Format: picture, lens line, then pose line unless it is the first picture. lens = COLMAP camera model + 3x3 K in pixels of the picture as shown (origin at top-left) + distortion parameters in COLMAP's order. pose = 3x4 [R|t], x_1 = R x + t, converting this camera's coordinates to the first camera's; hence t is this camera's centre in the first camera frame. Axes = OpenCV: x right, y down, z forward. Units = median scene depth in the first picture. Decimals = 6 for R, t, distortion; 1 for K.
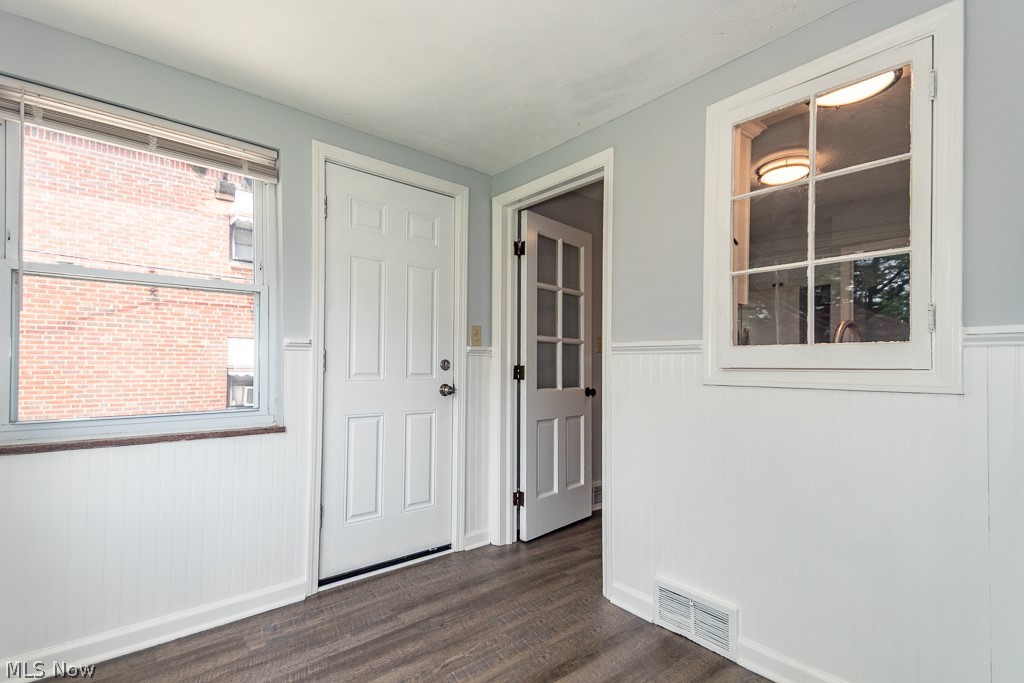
lens RADIAL K [[483.9, 0, 512.0], [0, 483.9, 341.5], [0, 0, 1]] dist [0.015830, -0.000897]
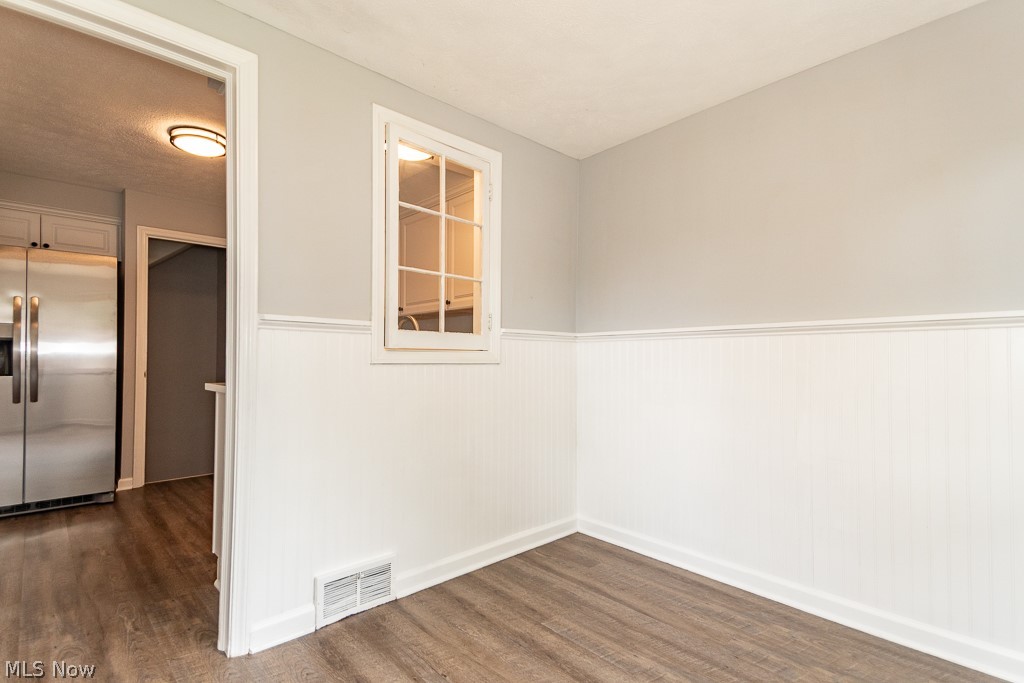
lens RADIAL K [[483.9, 0, 512.0], [0, 483.9, 341.5], [0, 0, 1]] dist [0.015830, -0.000897]
pose [[-0.062305, 0.032206, 0.997537, -0.734646], [-0.052539, 0.997988, -0.035502, 0.065477], [-0.996673, -0.054622, -0.060488, 0.814103]]
